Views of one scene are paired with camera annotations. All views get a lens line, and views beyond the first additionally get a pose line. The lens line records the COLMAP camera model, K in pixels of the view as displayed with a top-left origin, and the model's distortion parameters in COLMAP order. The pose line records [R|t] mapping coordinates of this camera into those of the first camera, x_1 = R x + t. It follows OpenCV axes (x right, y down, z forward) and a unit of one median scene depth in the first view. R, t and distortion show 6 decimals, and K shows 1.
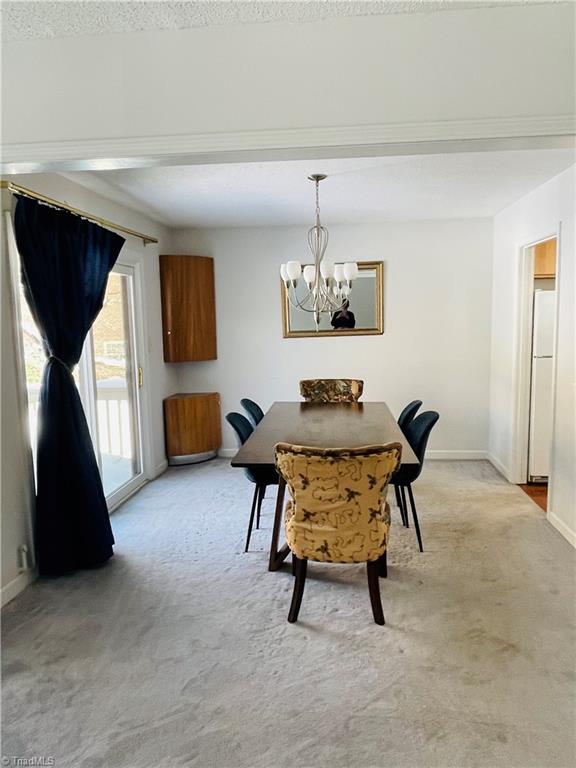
lens RADIAL K [[526.3, 0, 289.9], [0, 526.3, 383.6], [0, 0, 1]] dist [0.001466, -0.004124]
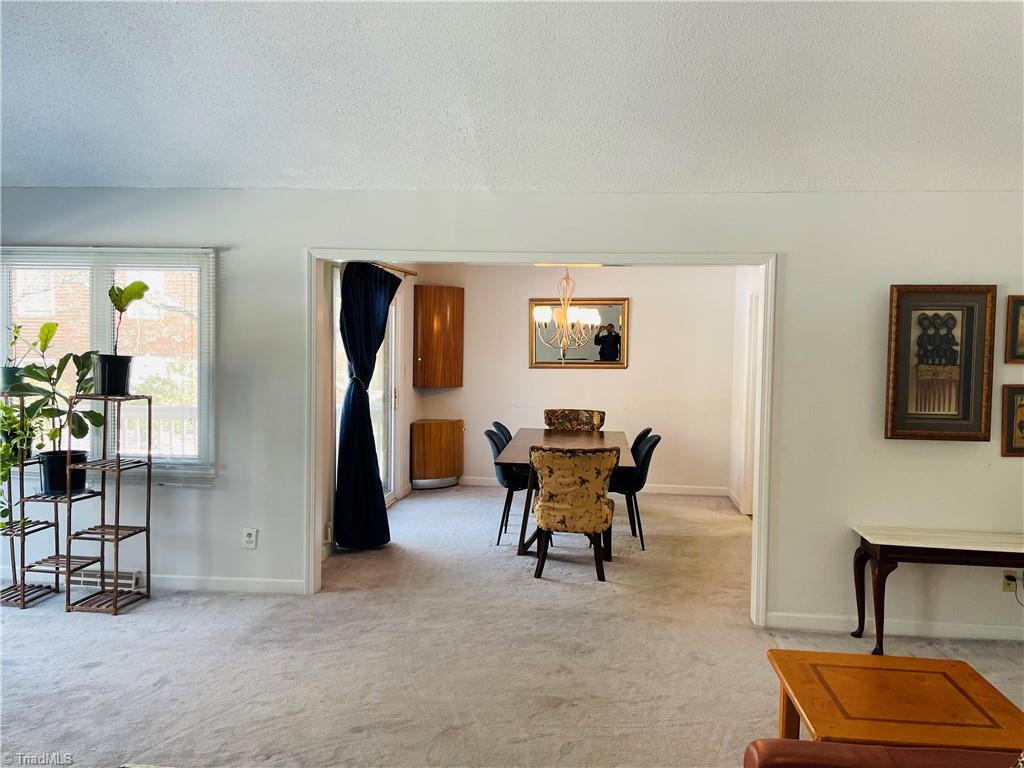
lens RADIAL K [[767.1, 0, 520.0], [0, 767.1, 380.2], [0, 0, 1]] dist [0.098153, -0.133429]
pose [[0.999268, 0.038181, -0.002310, -0.040812], [-0.038250, 0.997040, -0.066689, 0.056376], [-0.000243, 0.066728, 0.997771, -0.749495]]
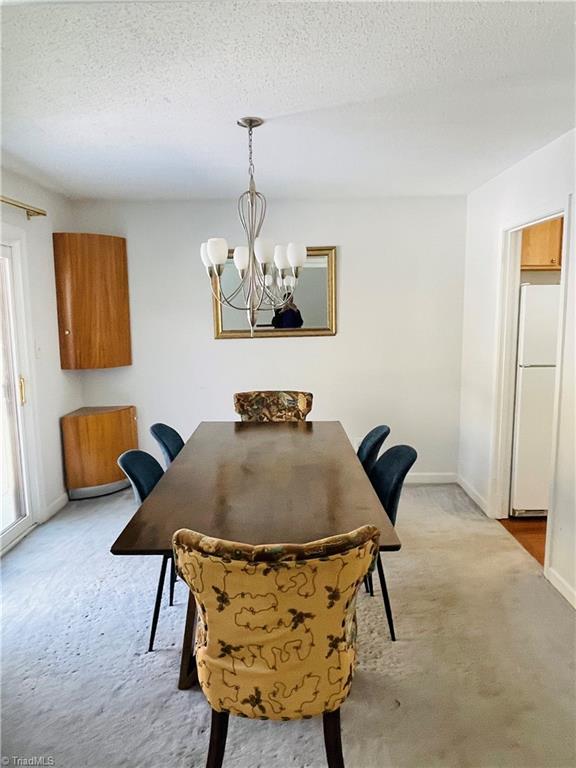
lens RADIAL K [[527.7, 0, 284.0], [0, 527.7, 384.7], [0, 0, 1]] dist [-0.003755, -0.004354]
pose [[0.995887, -0.003498, 0.090531, 0.031269], [0.001882, 0.999838, 0.017925, -0.047158], [-0.090579, -0.017681, 0.995732, 0.273954]]
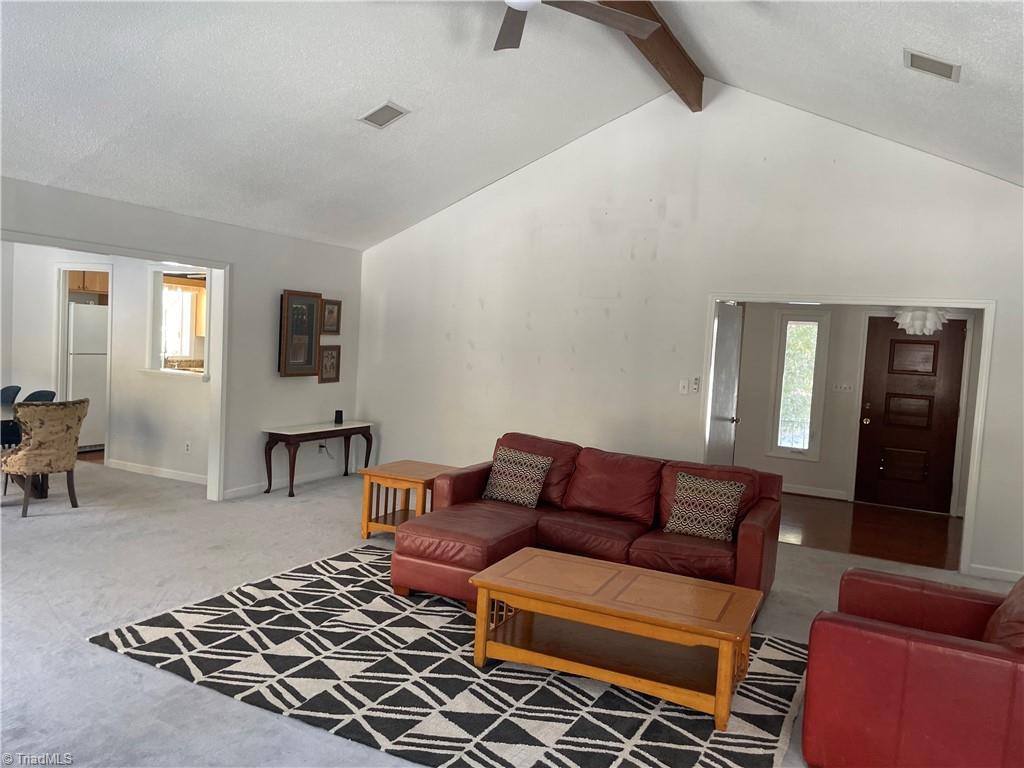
lens RADIAL K [[767.1, 0, 520.0], [0, 767.1, 380.2], [0, 0, 1]] dist [0.098153, -0.133429]
pose [[0.342089, -0.014241, 0.939560, -1.215604], [0.048633, 0.998813, -0.002568, 0.090032], [-0.938408, 0.046572, 0.342376, -0.869704]]
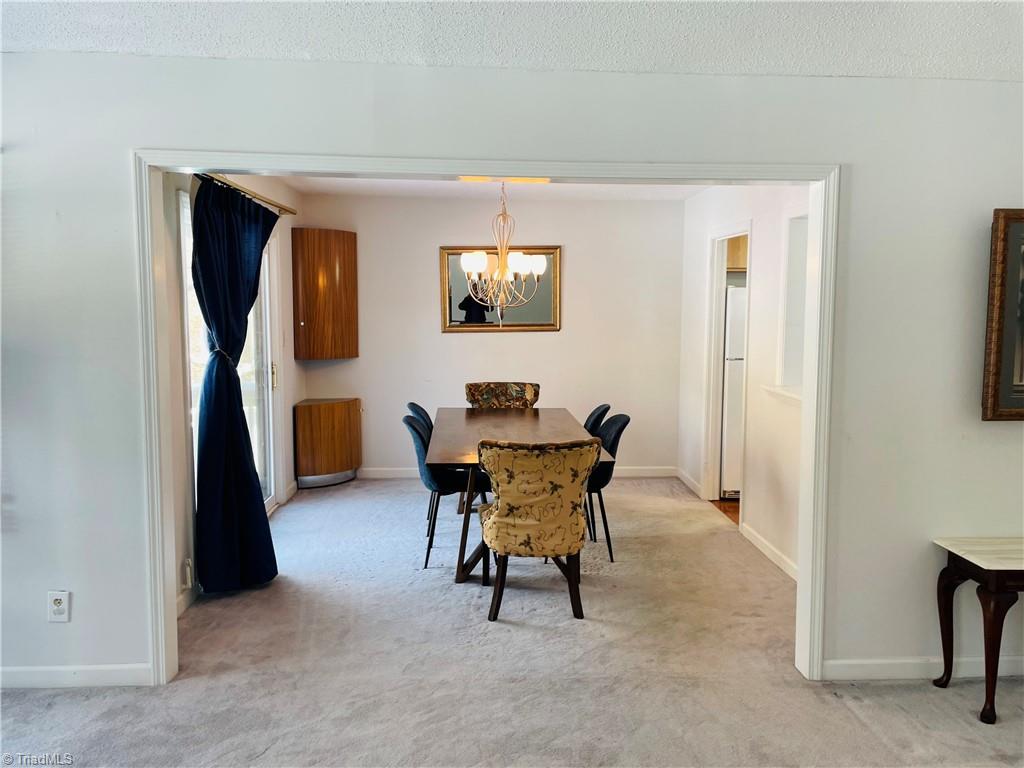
lens RADIAL K [[771.6, 0, 516.4], [0, 771.6, 376.3], [0, 0, 1]] dist [0.102878, -0.134103]
pose [[0.987264, 0.010716, 0.158726, -0.138893], [-0.006524, 0.999617, -0.026907, 0.022220], [-0.158954, 0.025529, 0.986956, -0.344101]]
